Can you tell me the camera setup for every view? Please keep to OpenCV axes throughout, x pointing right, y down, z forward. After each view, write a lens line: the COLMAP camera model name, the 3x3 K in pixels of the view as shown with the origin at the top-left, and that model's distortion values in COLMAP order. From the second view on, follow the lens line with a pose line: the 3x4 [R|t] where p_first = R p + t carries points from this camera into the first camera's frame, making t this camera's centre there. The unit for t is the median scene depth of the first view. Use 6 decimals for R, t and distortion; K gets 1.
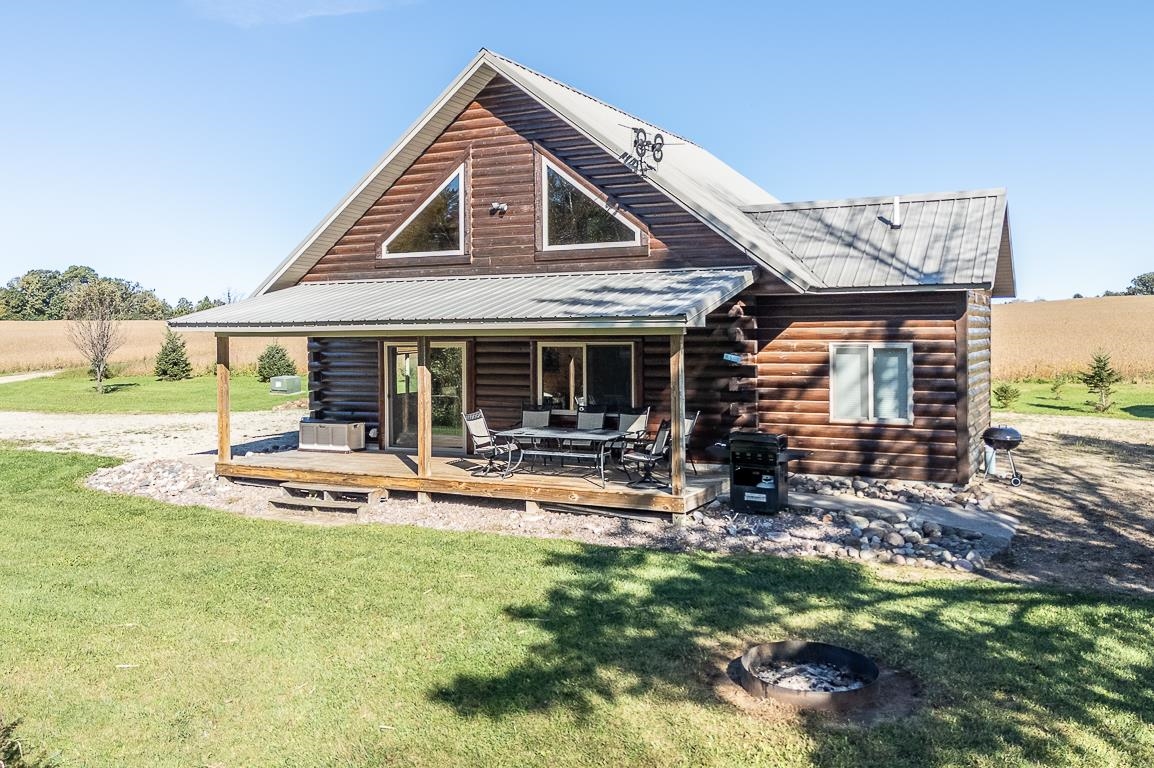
lens RADIAL K [[975.7, 0, 577.0], [0, 975.7, 384.0], [0, 0, 1]] dist [0.312513, -0.000108]
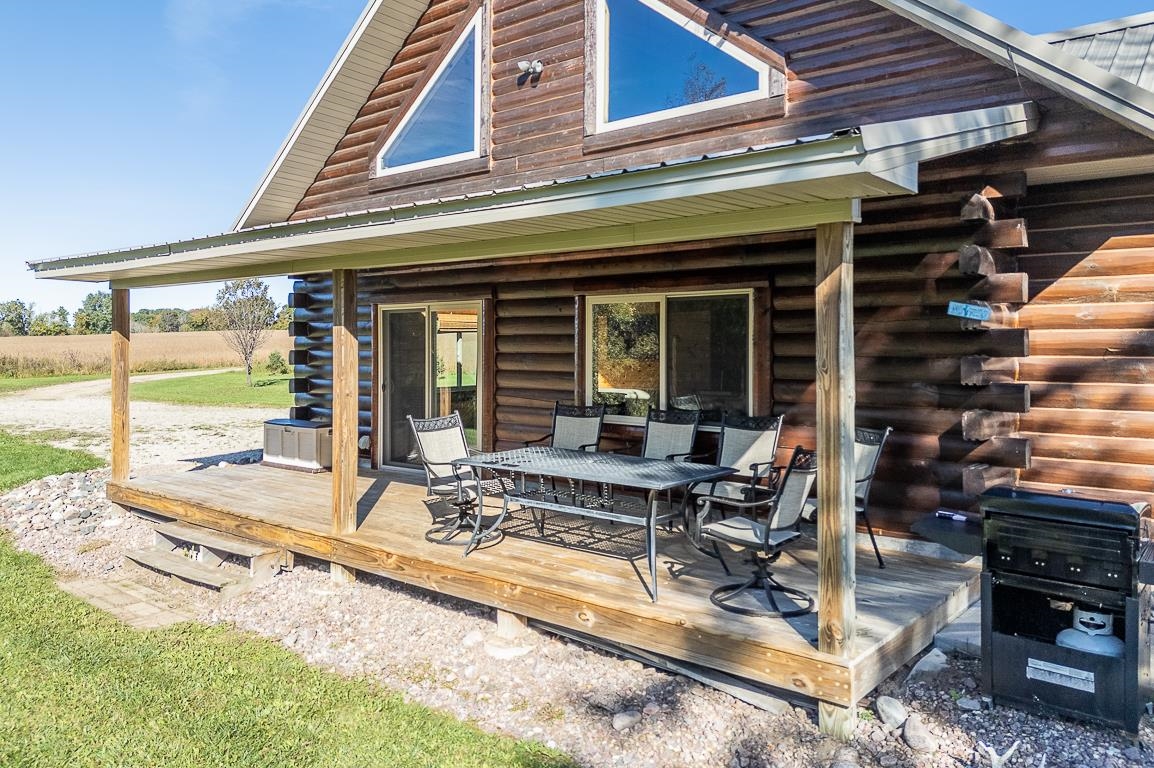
lens RADIAL K [[844.9, 0, 578.5], [0, 844.9, 367.4], [0, 0, 1]] dist [0.077961, -0.000387]
pose [[0.978071, 0.015764, -0.207675, 0.062593], [-0.021505, 0.999446, -0.025416, 0.012252], [0.207159, 0.029324, 0.977868, 0.553039]]
